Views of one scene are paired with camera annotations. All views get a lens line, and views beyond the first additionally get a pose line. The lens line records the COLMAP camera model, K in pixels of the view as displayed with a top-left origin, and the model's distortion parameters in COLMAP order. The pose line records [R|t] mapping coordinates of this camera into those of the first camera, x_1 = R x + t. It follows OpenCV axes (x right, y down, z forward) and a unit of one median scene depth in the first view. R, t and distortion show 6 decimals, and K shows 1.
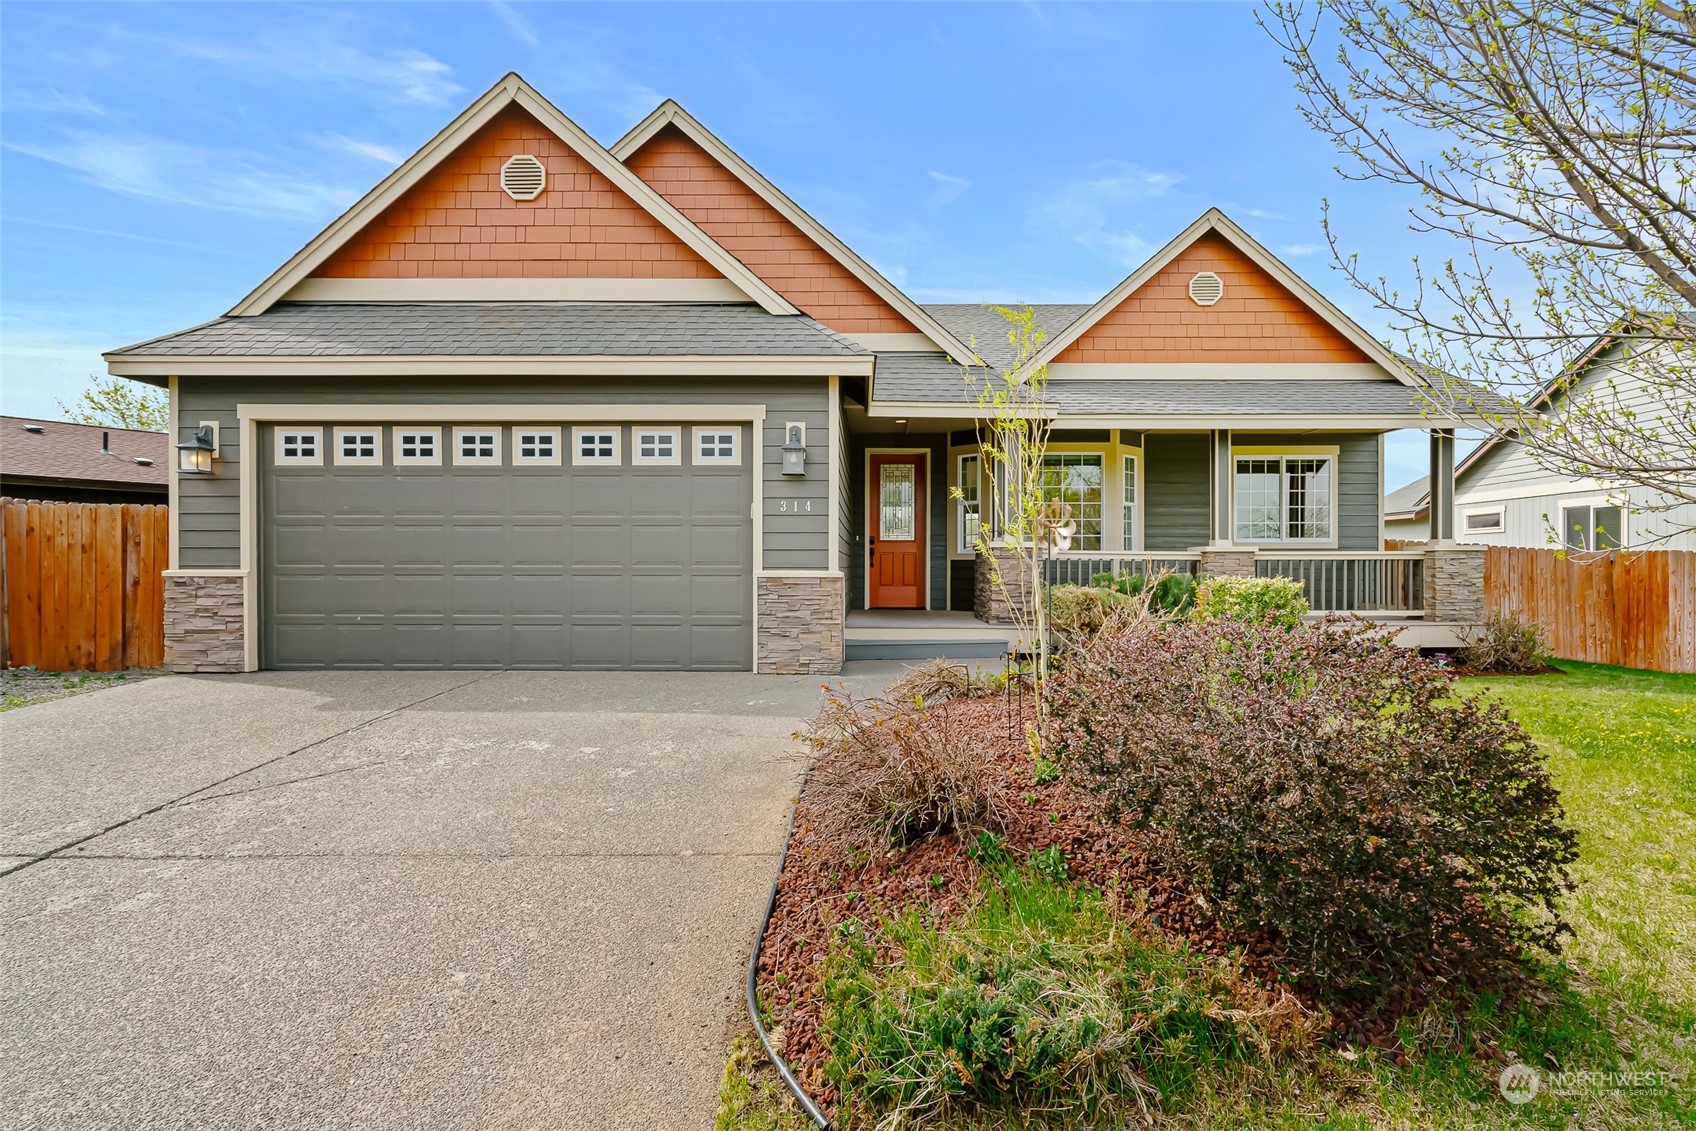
lens RADIAL K [[880.9, 0, 846.7], [0, 880.9, 565.9], [0, 0, 1]] dist [-0.012744, 0.005234]
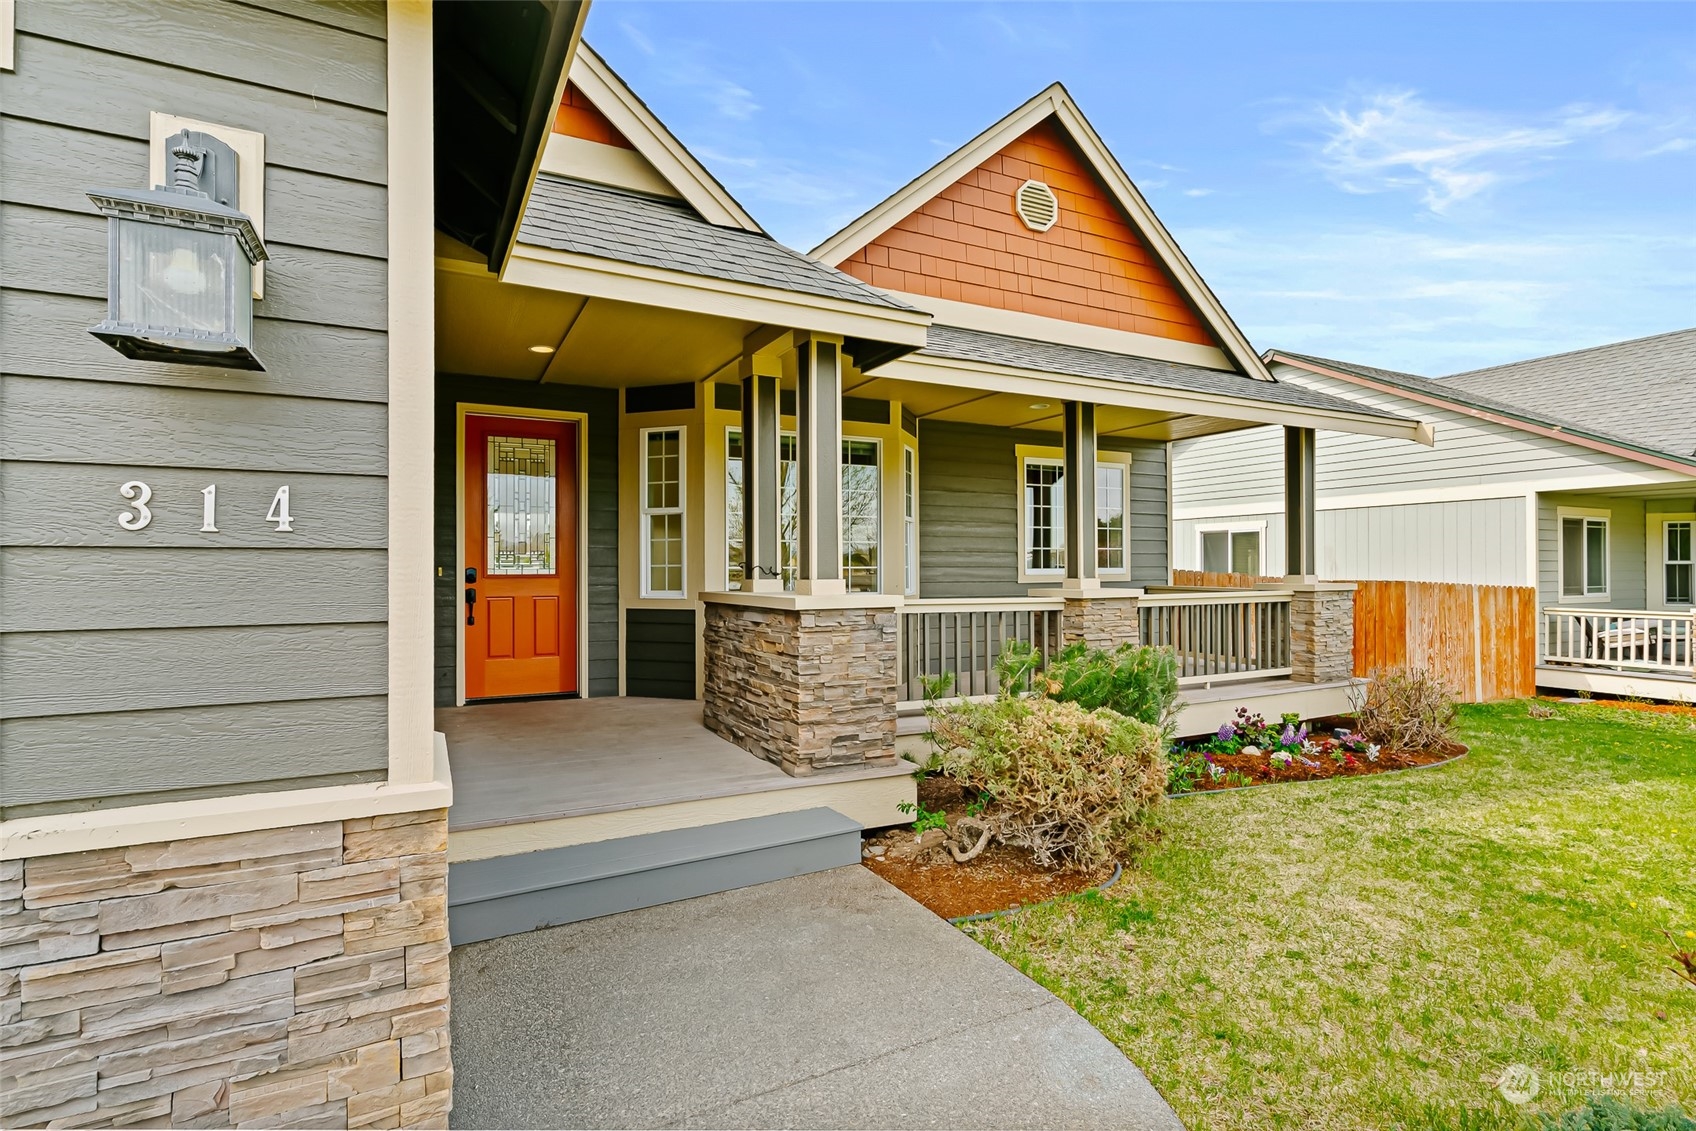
lens RADIAL K [[843.6, 0, 875.5], [0, 843.6, 571.9], [0, 0, 1]] dist [0.002037, -0.000830]
pose [[0.873420, -0.008580, 0.486891, -0.014910], [0.011628, 0.999927, -0.003237, -0.044982], [-0.486828, 0.008489, 0.873456, 0.705518]]
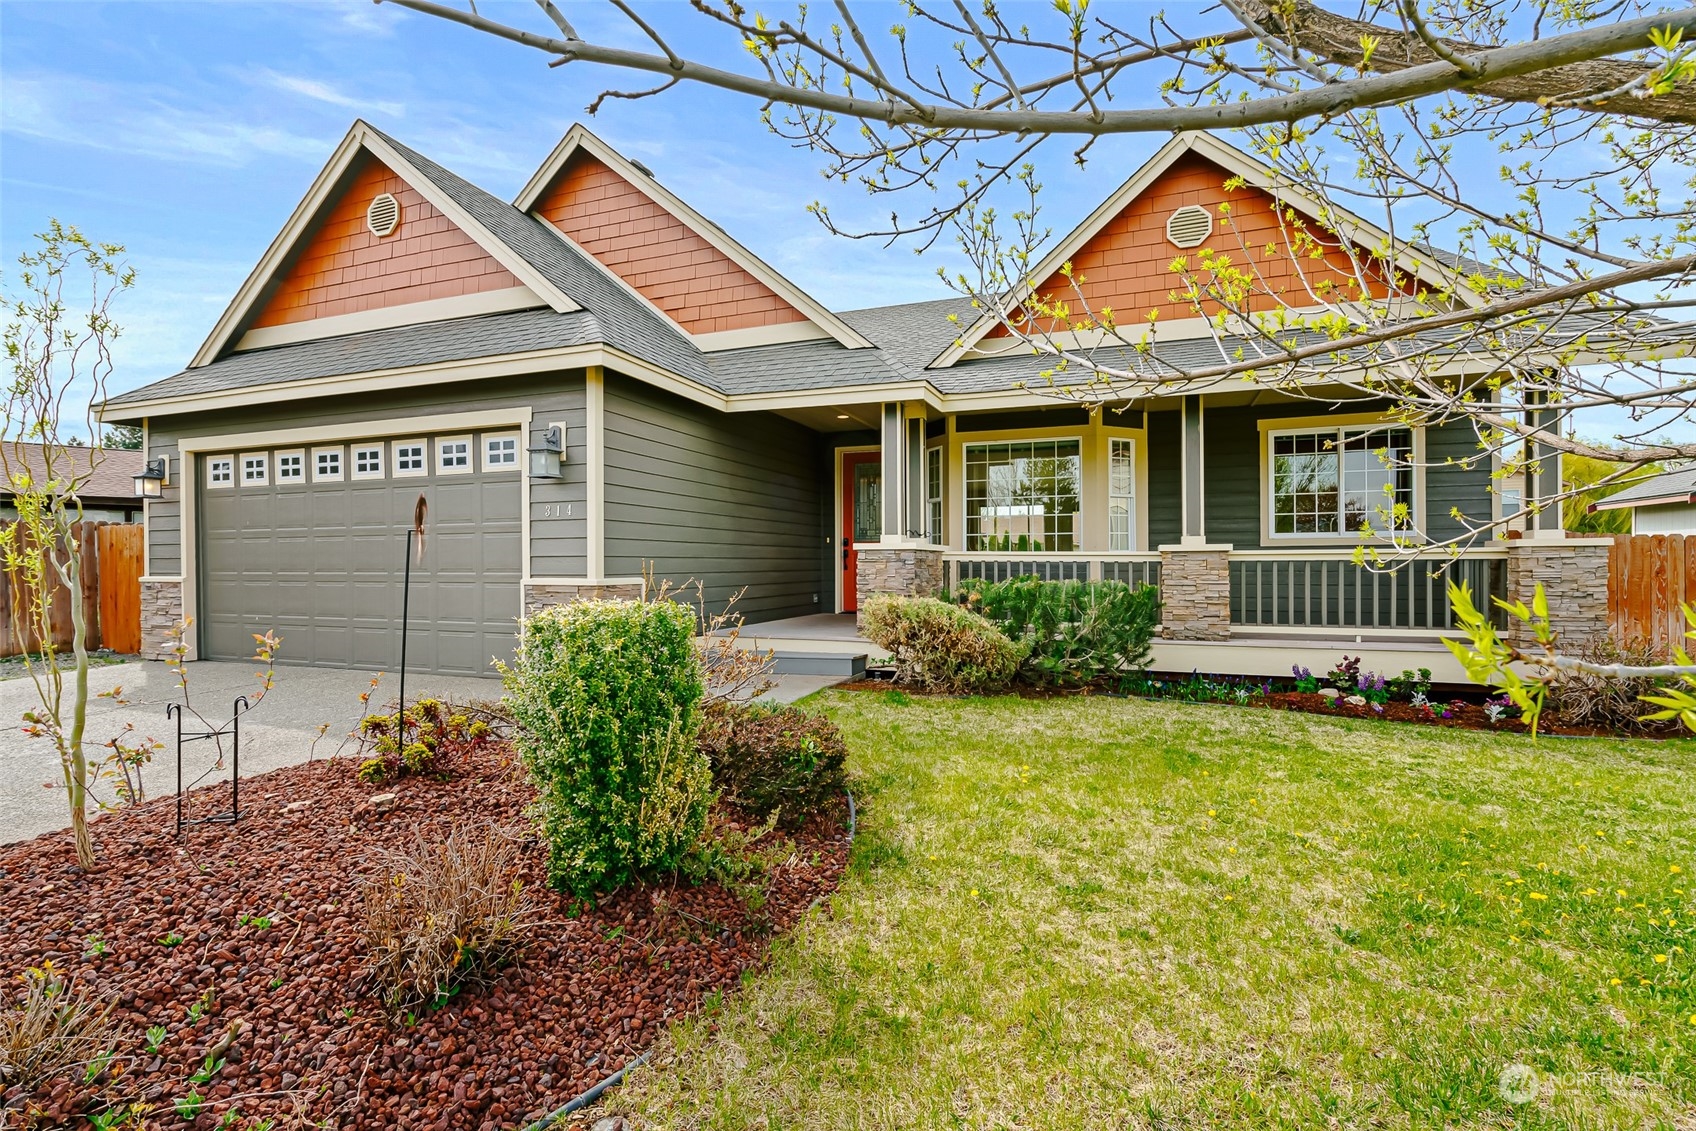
lens RADIAL K [[773.3, 0, 819.4], [0, 773.3, 557.3], [0, 0, 1]] dist [-0.010078, 0.001323]
pose [[0.936162, -0.007494, -0.351490, 0.477830], [0.005052, 0.999956, -0.007865, -0.008730], [0.351534, 0.005588, 0.936158, 0.305181]]
